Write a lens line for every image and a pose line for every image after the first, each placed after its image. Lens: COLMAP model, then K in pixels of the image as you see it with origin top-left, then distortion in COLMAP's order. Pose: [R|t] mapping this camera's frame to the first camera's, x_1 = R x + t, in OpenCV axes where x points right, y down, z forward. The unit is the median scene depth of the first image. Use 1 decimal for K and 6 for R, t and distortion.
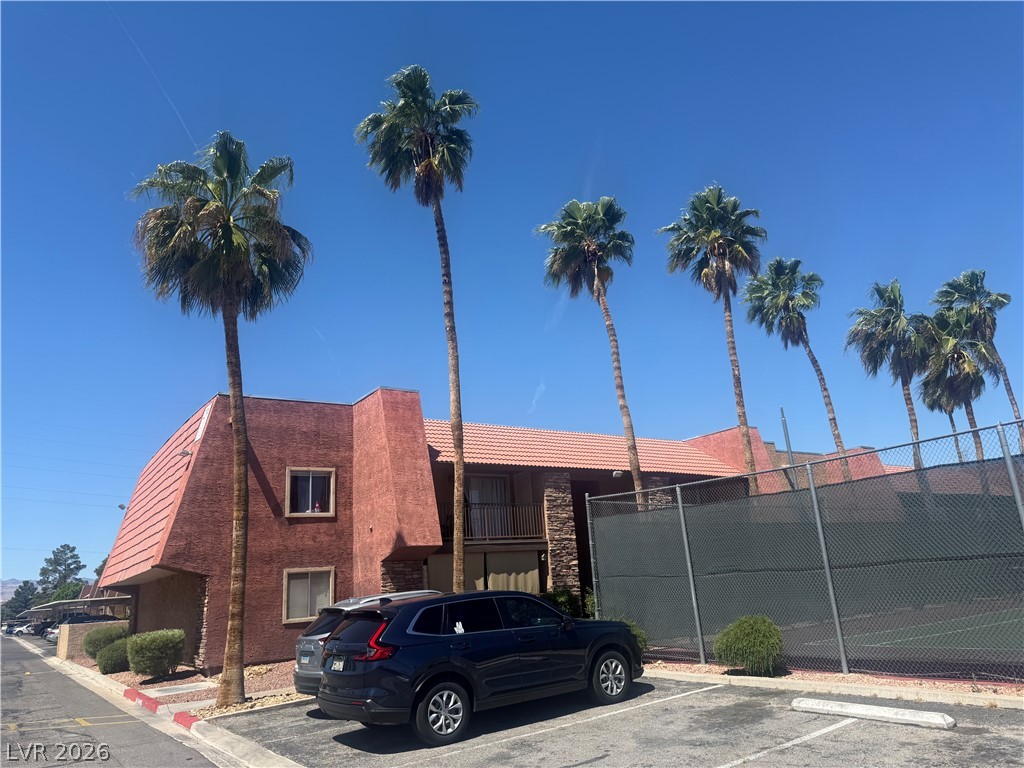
lens RADIAL K [[720.0, 0, 513.9], [0, 720.0, 382.7], [0, 0, 1]] dist [-0.019336, -0.011609]
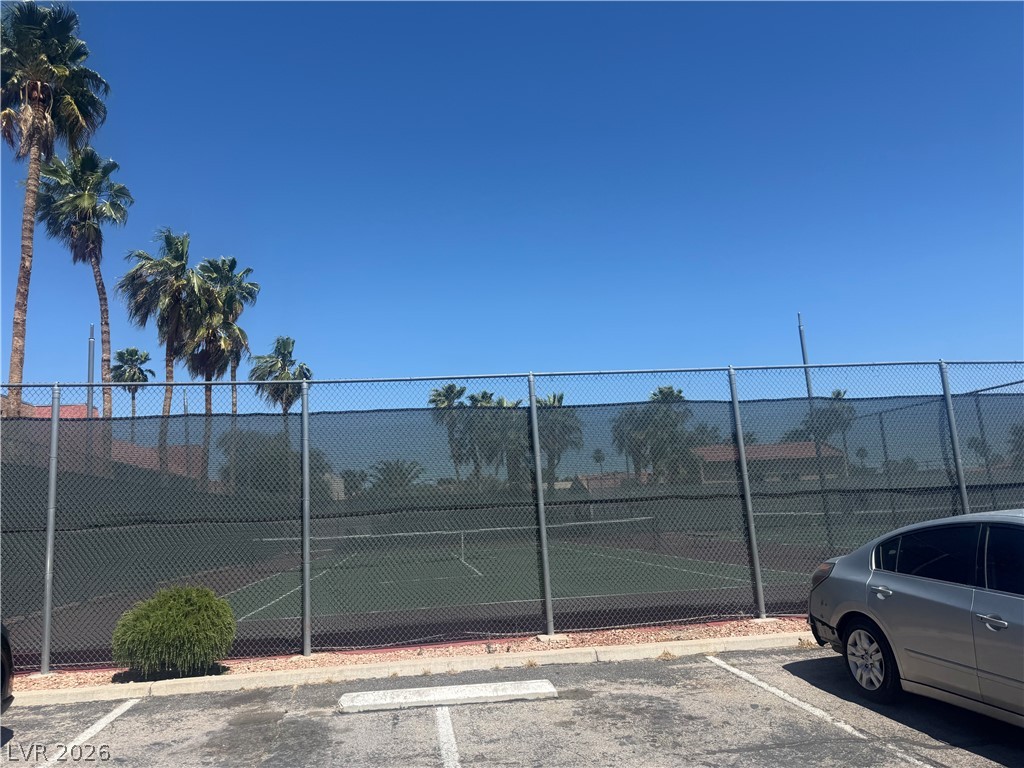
lens RADIAL K [[720.0, 0, 512.2], [0, 720.0, 383.5], [0, 0, 1]] dist [-0.019336, -0.011609]
pose [[0.447574, 0.195121, 0.872700, -0.147905], [-0.212627, 0.971137, -0.108082, 0.159512], [-0.868601, -0.137185, 0.476144, 0.473695]]
